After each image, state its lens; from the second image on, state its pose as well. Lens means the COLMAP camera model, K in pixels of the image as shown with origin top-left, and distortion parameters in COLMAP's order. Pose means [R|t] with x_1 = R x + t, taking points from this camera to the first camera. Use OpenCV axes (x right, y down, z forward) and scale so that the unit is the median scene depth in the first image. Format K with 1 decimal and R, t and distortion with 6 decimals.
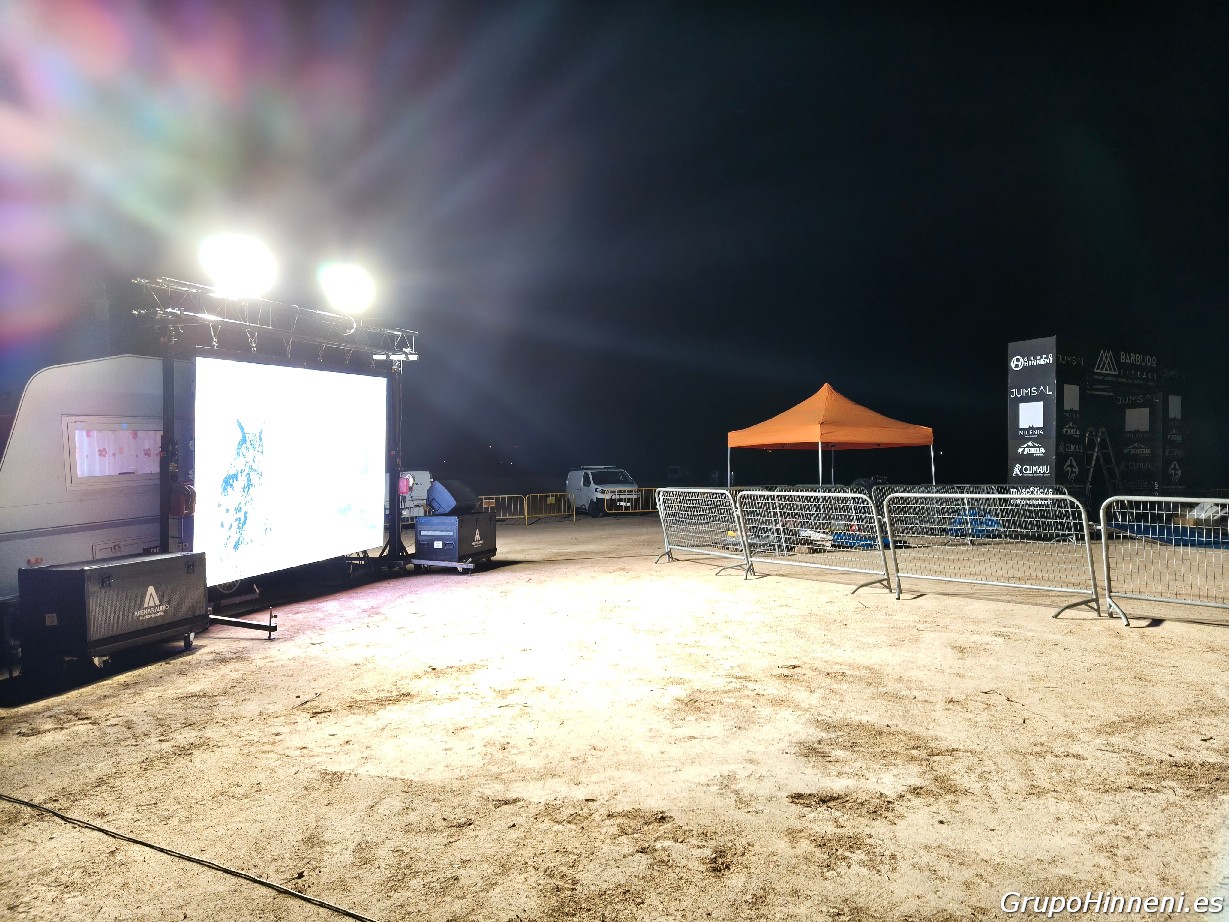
lens RADIAL K [[856.7, 0, 616.2], [0, 856.7, 464.0], [0, 0, 1]] dist [0.023561, -0.009032]
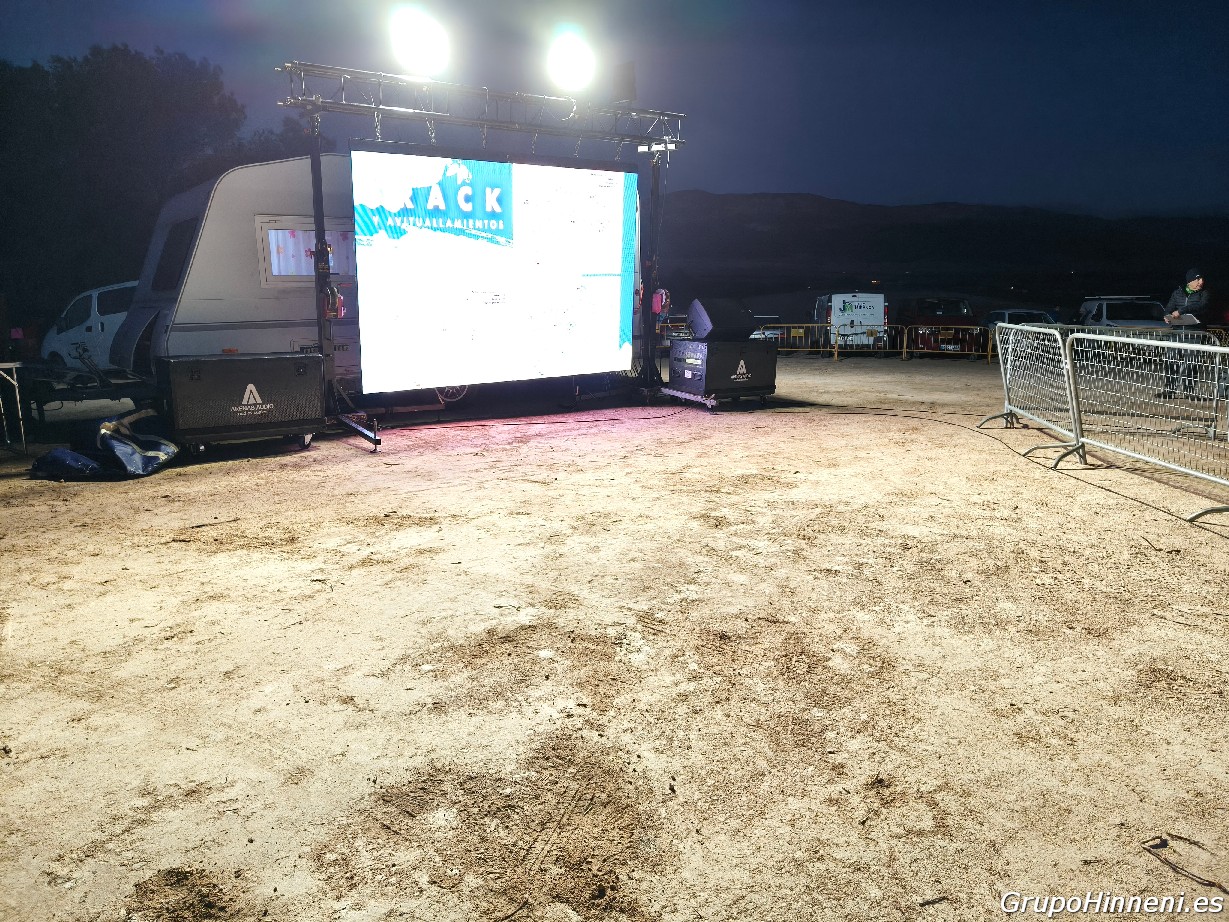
lens RADIAL K [[856.7, 0, 614.2], [0, 856.7, 452.9], [0, 0, 1]] dist [0.023561, -0.009032]
pose [[0.806703, 0.143327, -0.573313, 0.401275], [-0.033152, 0.979591, 0.198247, 0.006076], [0.590026, -0.140920, 0.794991, 0.439463]]
